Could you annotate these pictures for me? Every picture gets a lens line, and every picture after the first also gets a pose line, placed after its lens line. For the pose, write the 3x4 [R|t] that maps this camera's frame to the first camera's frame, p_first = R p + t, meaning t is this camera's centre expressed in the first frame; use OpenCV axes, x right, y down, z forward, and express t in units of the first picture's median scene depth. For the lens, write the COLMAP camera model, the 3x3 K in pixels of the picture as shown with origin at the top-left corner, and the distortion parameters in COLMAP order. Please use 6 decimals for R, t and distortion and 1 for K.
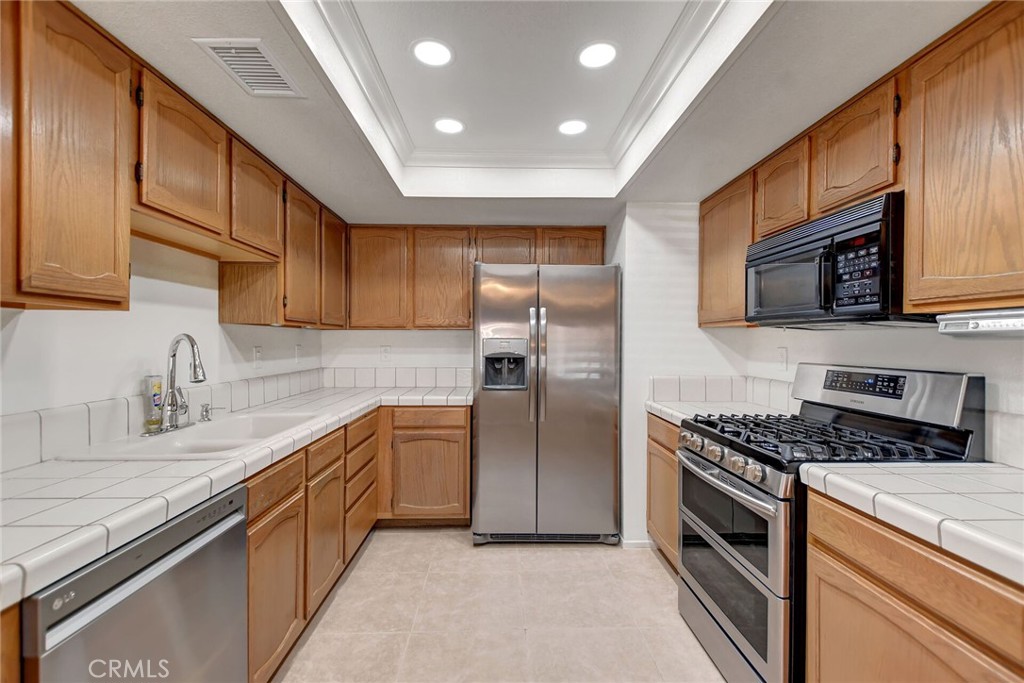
lens RADIAL K [[444.1, 0, 507.4], [0, 444.1, 342.4], [0, 0, 1]] dist [0.023542, -0.011819]
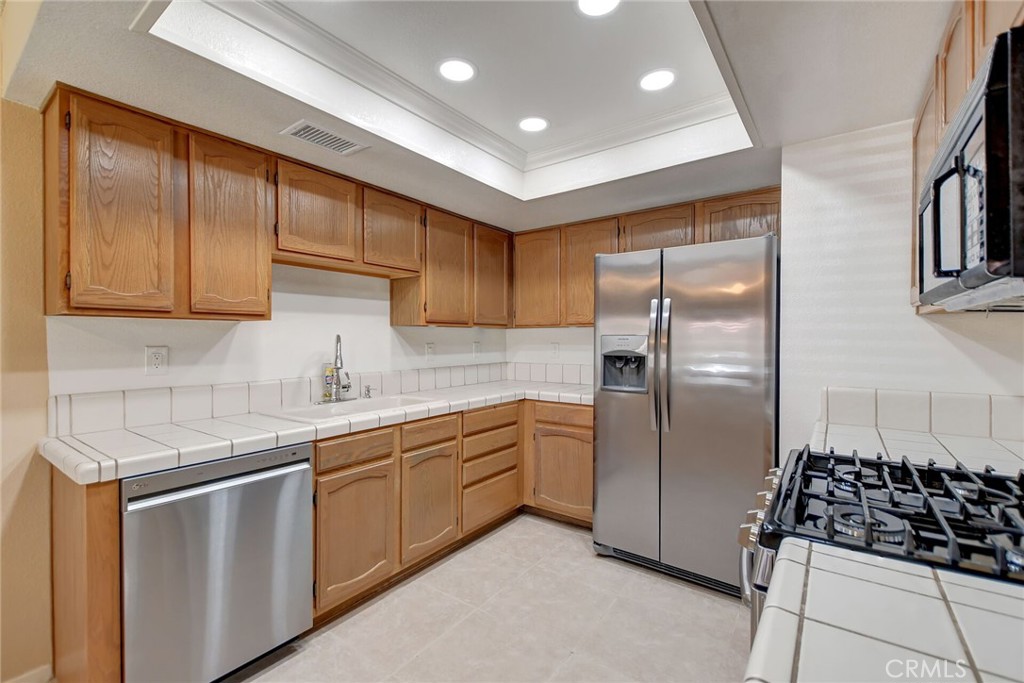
lens RADIAL K [[443.4, 0, 507.2], [0, 443.4, 340.0], [0, 0, 1]] dist [0.024972, -0.011003]
pose [[0.789984, -0.002556, -0.613122, 0.378814], [0.003588, 0.999993, 0.000455, -0.000049], [0.613117, -0.002559, 0.789988, 0.147254]]
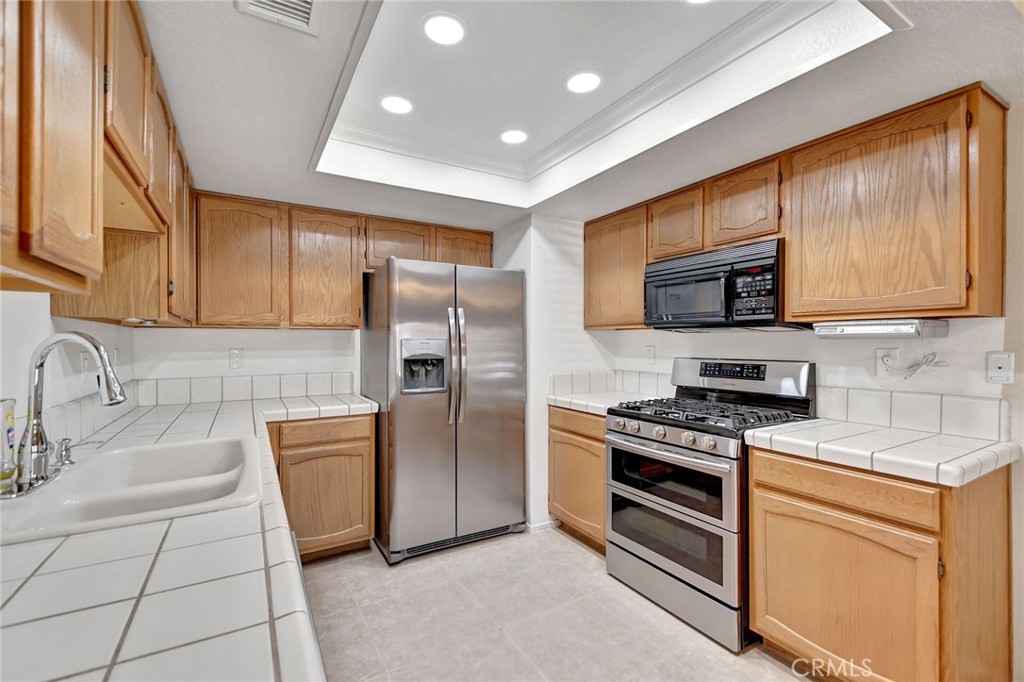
lens RADIAL K [[444.1, 0, 507.4], [0, 444.1, 341.9], [0, 0, 1]] dist [0.023542, -0.011819]
pose [[0.873743, -0.003593, 0.486374, -0.327953], [0.005269, 0.999984, -0.002079, 0.000066], [-0.486359, 0.004379, 0.873748, 0.085334]]
